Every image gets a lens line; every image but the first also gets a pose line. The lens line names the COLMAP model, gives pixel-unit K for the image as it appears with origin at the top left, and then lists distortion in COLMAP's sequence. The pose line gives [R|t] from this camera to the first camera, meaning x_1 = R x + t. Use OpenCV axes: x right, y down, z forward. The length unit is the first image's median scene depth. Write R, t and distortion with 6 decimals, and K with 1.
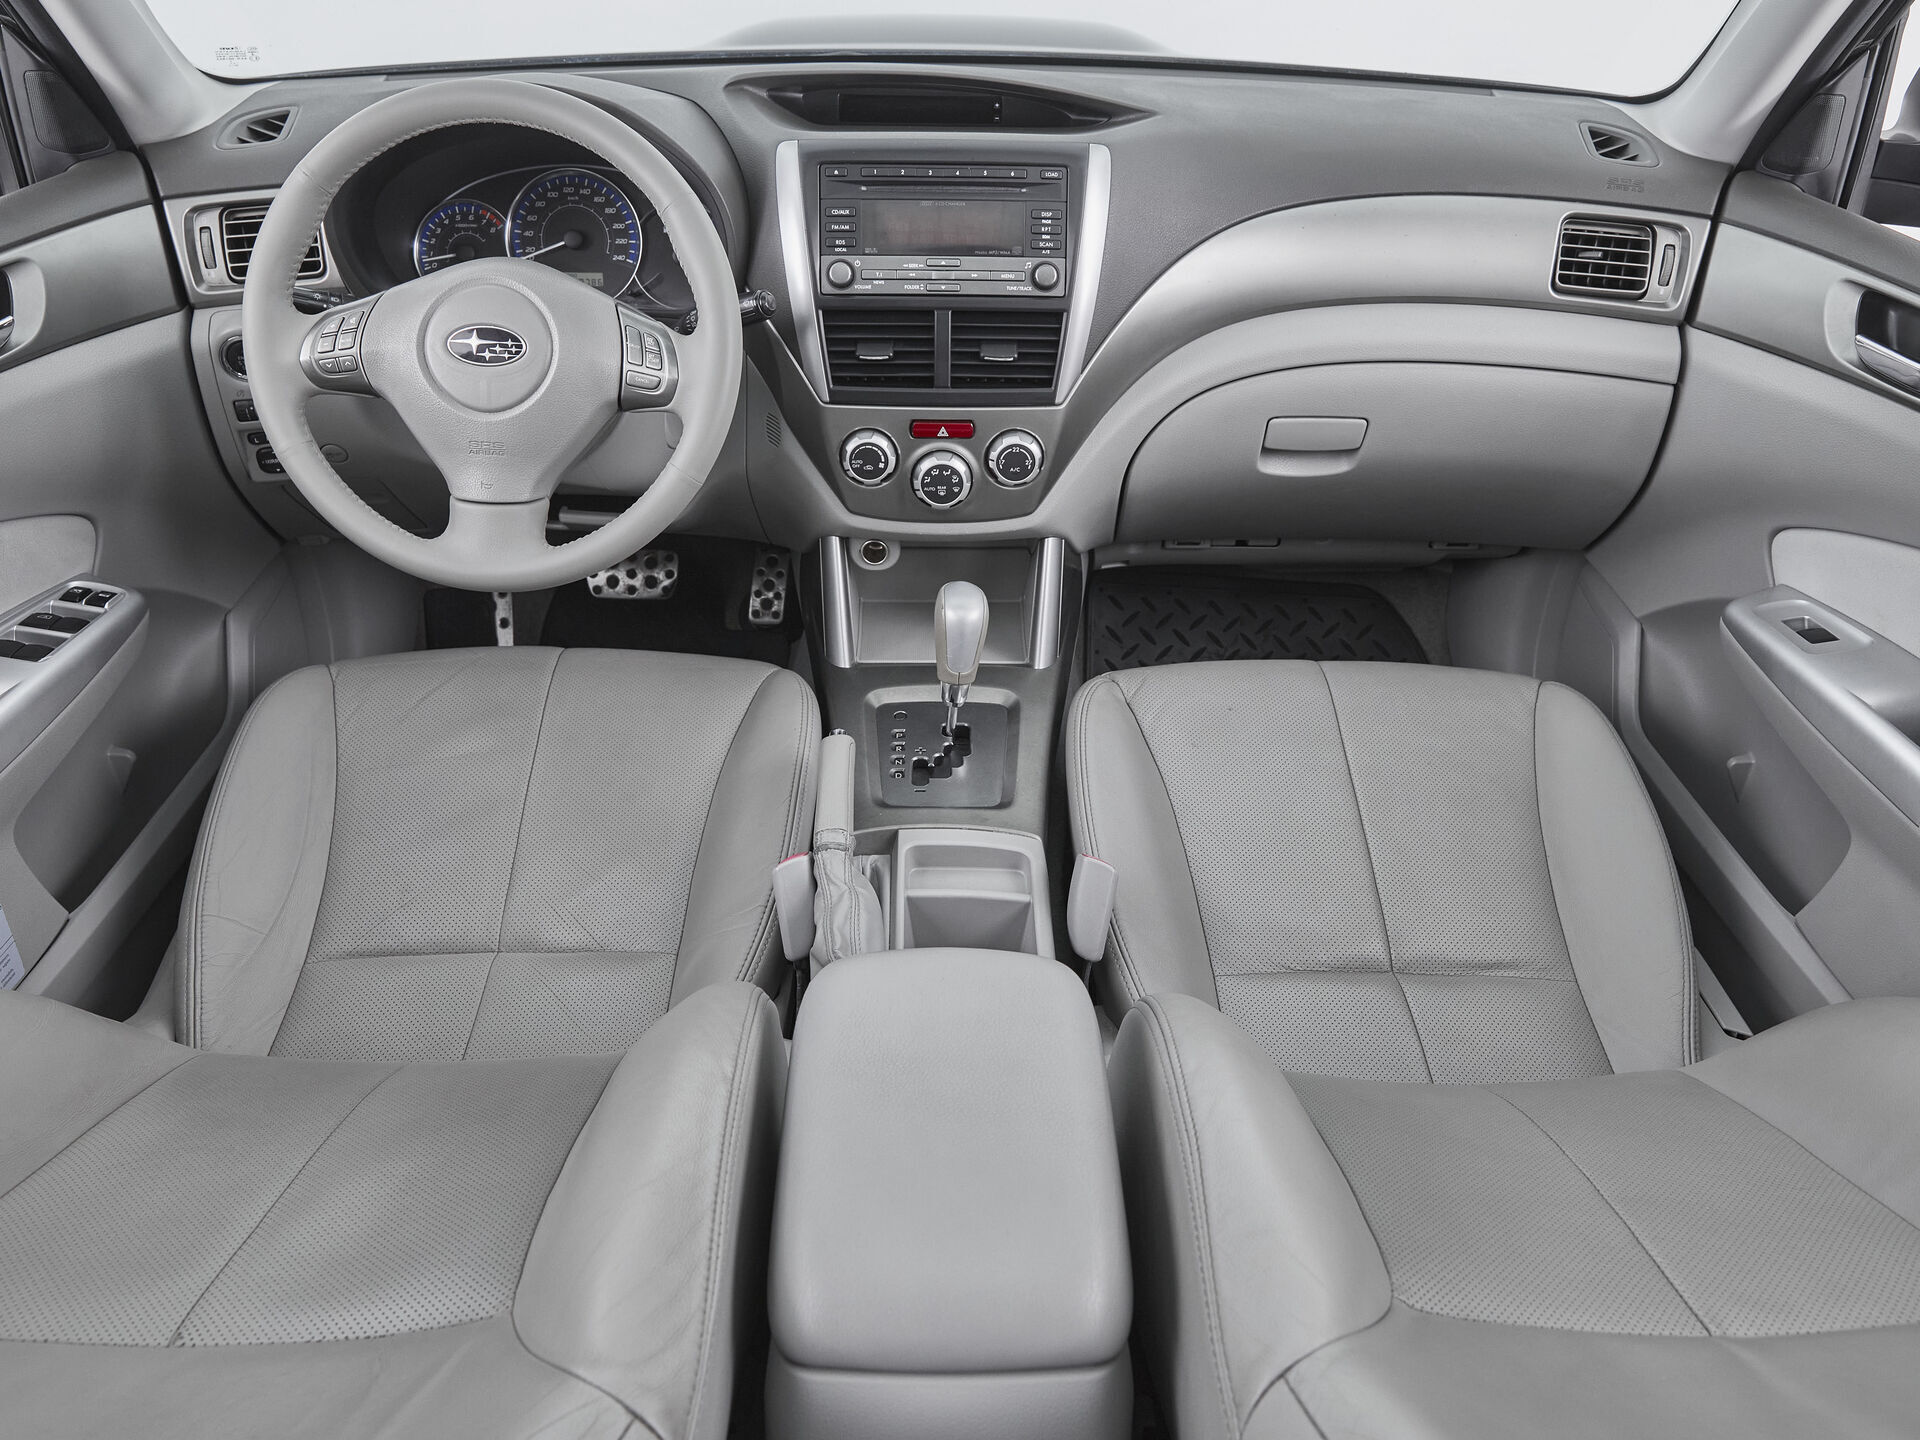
lens RADIAL K [[1448.9, 0, 960.0], [0, 1448.9, 720.0], [0, 0, 1]] dist [-0.002211, 0.001627]
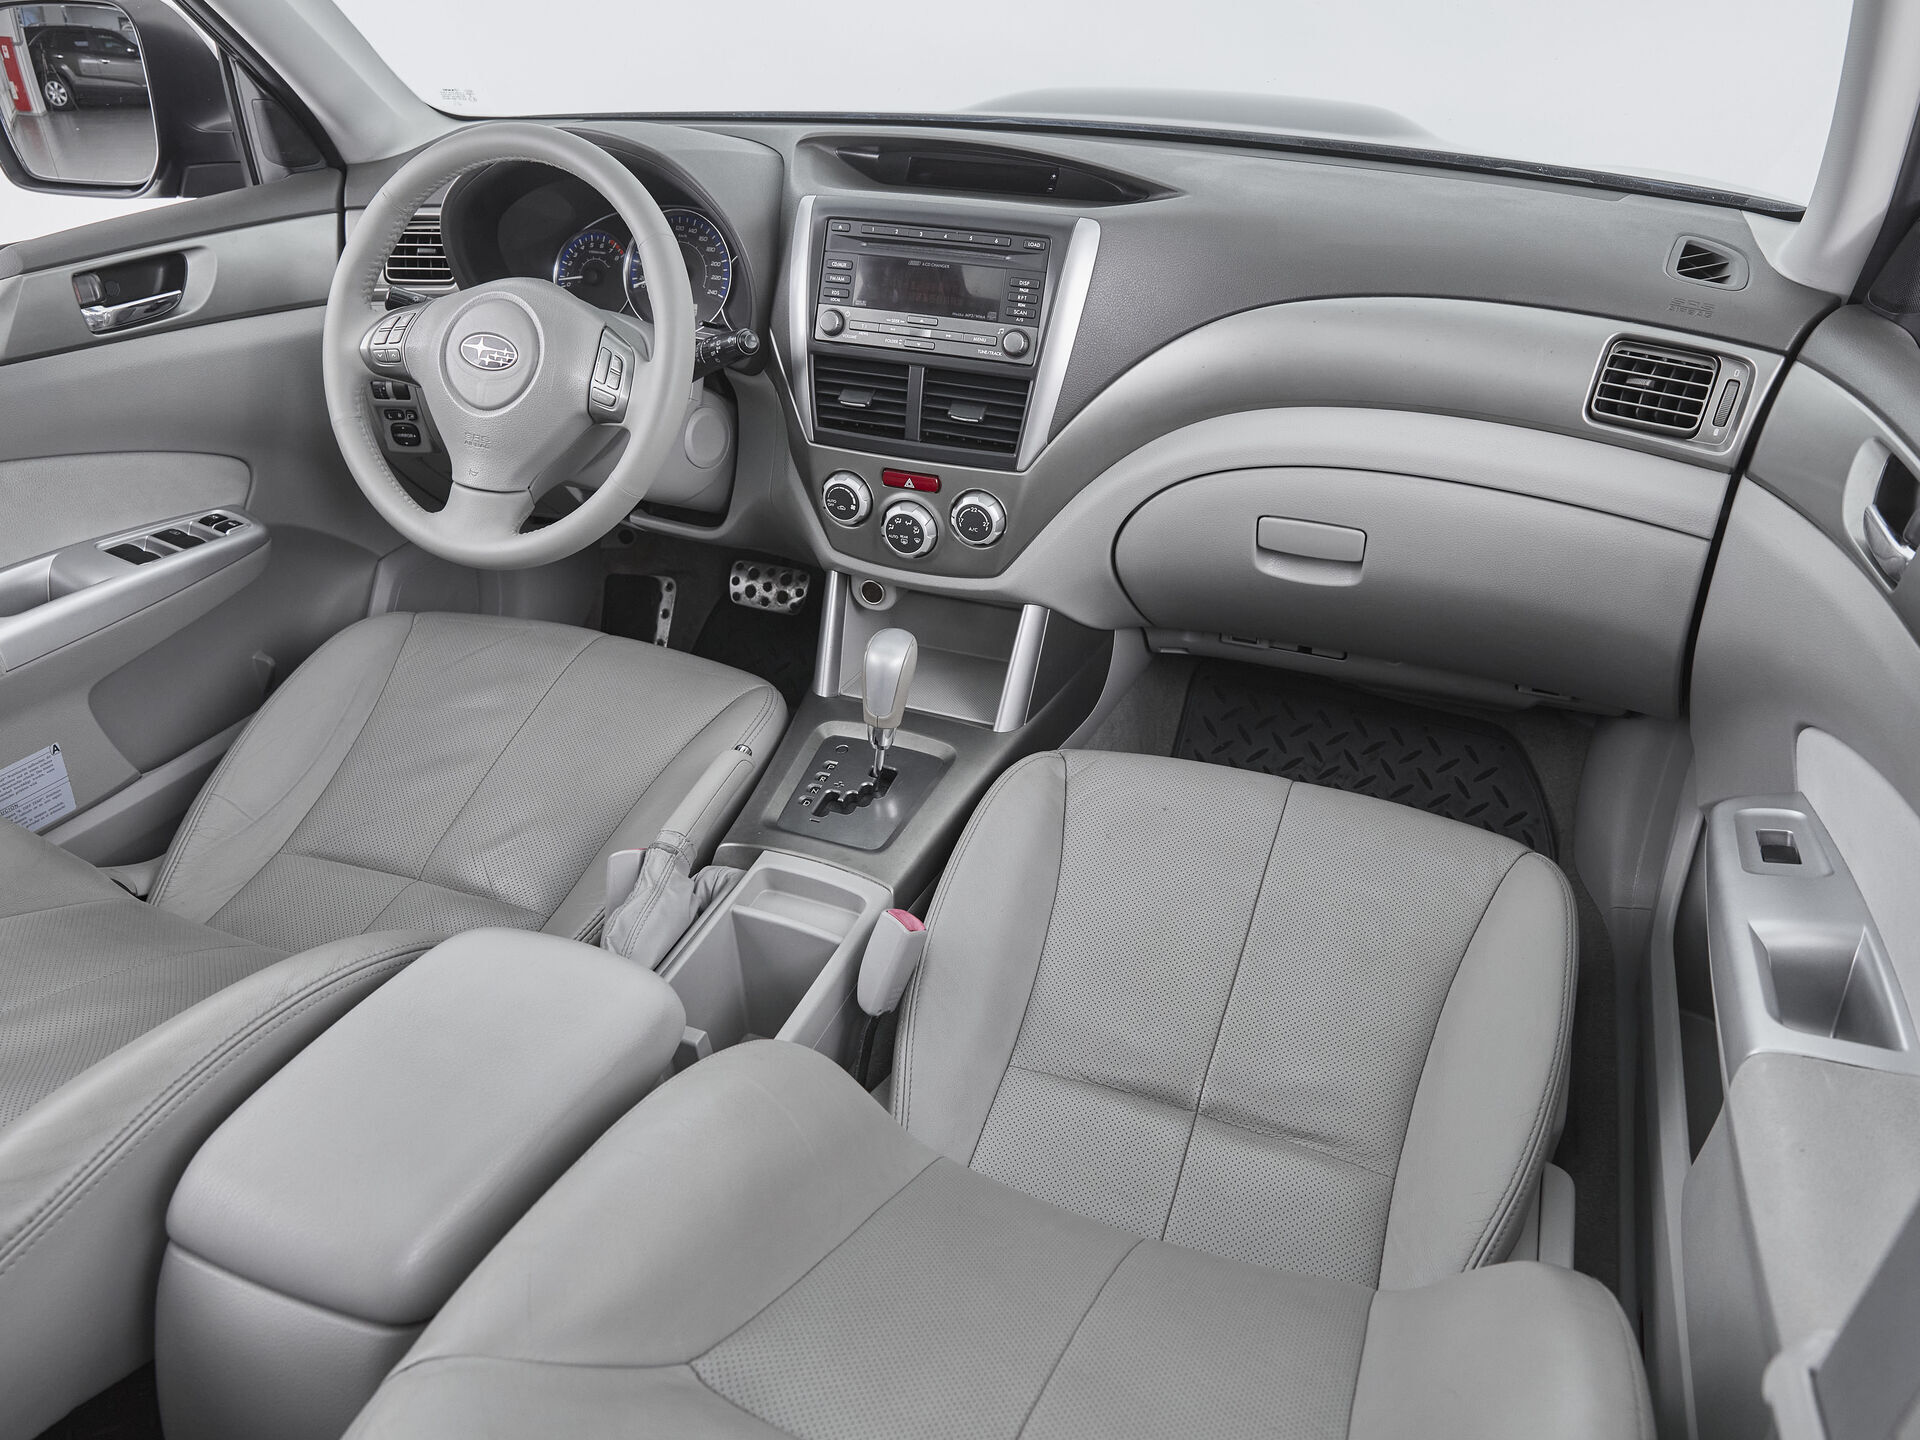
lens RADIAL K [[1448.9, 0, 960.0], [0, 1448.9, 720.0], [0, 0, 1]] dist [-0.002211, 0.001627]
pose [[0.928202, 0.182345, -0.324331, 0.382065], [-0.195563, 0.980656, -0.008338, -0.032420], [0.316536, 0.071166, 0.945907, 0.051699]]
